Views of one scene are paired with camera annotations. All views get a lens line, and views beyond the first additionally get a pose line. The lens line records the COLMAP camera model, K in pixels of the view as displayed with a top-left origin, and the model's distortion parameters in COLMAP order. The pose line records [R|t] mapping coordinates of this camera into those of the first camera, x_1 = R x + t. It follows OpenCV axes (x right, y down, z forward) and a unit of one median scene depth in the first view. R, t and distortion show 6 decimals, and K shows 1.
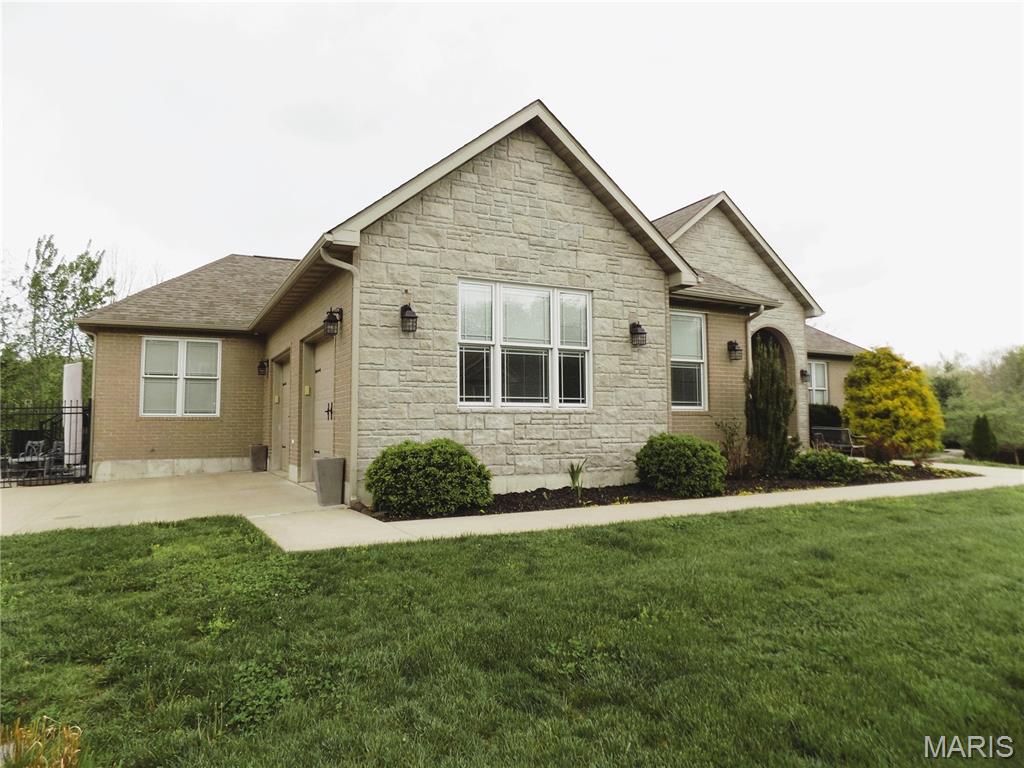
lens RADIAL K [[685.5, 0, 516.6], [0, 685.5, 373.5], [0, 0, 1]] dist [-0.068951, 0.068549]
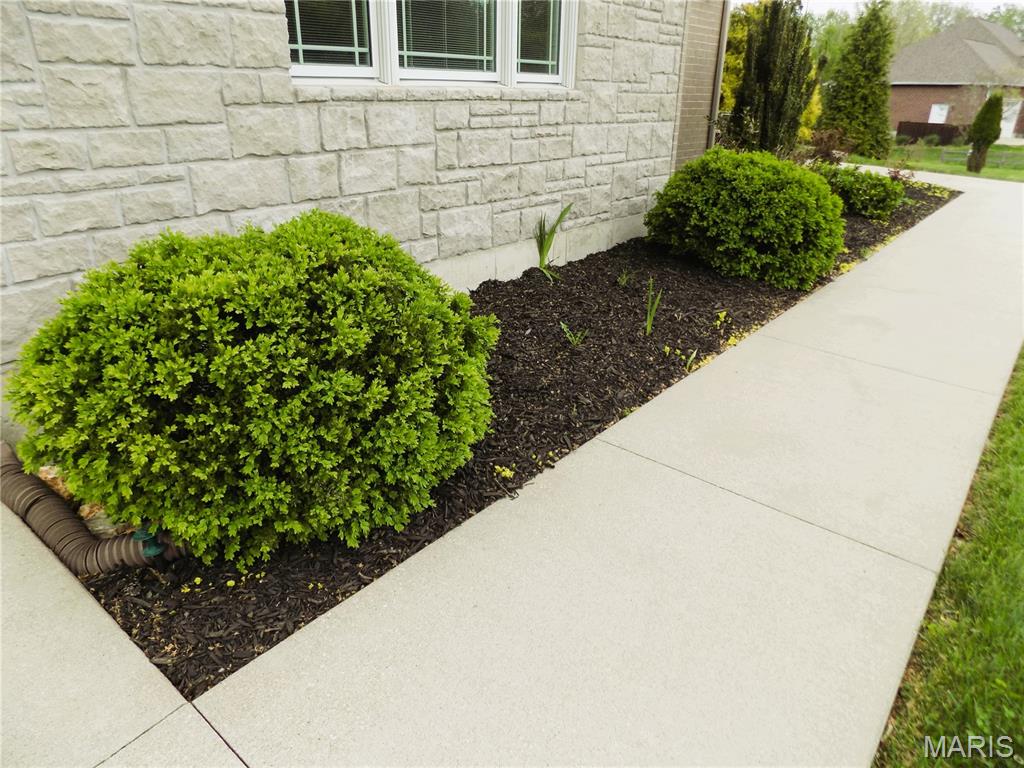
lens RADIAL K [[685.5, 0, 516.6], [0, 685.5, 373.5], [0, 0, 1]] dist [-0.068951, 0.068549]
pose [[0.916012, -0.135197, 0.377681, -0.107960], [-0.053968, 0.891404, 0.449984, 0.019323], [-0.397503, -0.432574, 0.809241, 0.543162]]
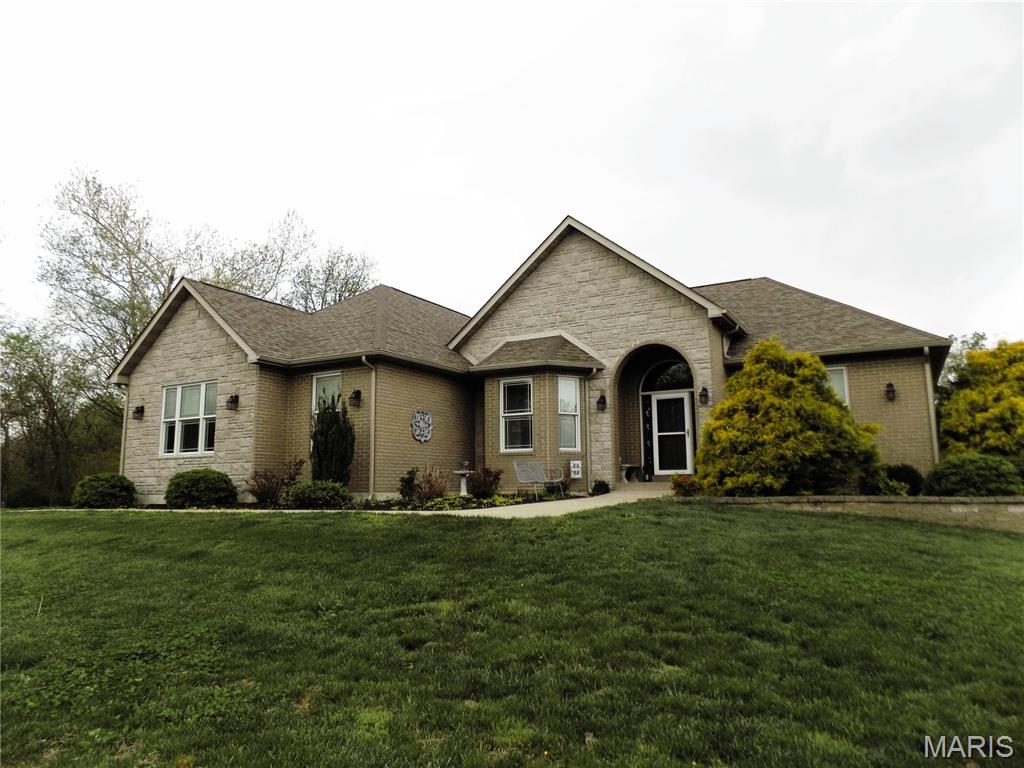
lens RADIAL K [[685.5, 0, 516.6], [0, 685.5, 373.5], [0, 0, 1]] dist [-0.068951, 0.068549]
pose [[0.552055, -0.137912, -0.822323, 1.687618], [0.074432, 0.990440, -0.116138, 0.094659], [0.830479, 0.002908, 0.557042, 0.665850]]
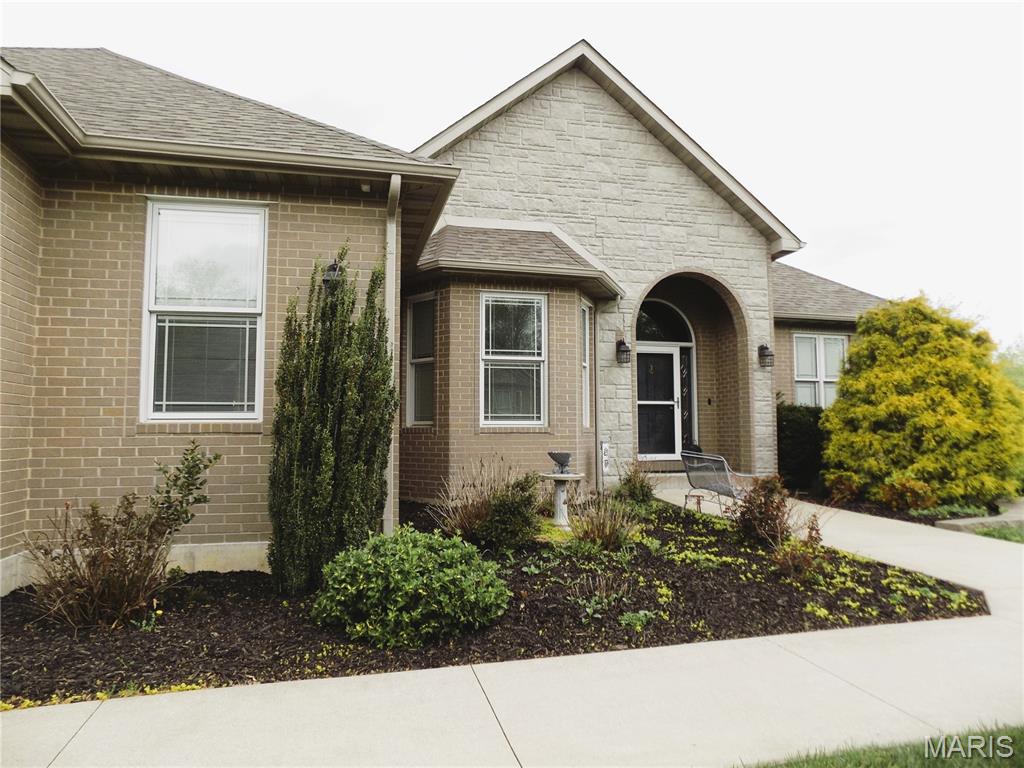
lens RADIAL K [[685.5, 0, 516.6], [0, 685.5, 373.5], [0, 0, 1]] dist [-0.068951, 0.068549]
pose [[0.972442, -0.020704, -0.232223, 0.622632], [0.018480, 0.999760, -0.011749, 0.037059], [0.232410, 0.007134, 0.972592, 0.699116]]
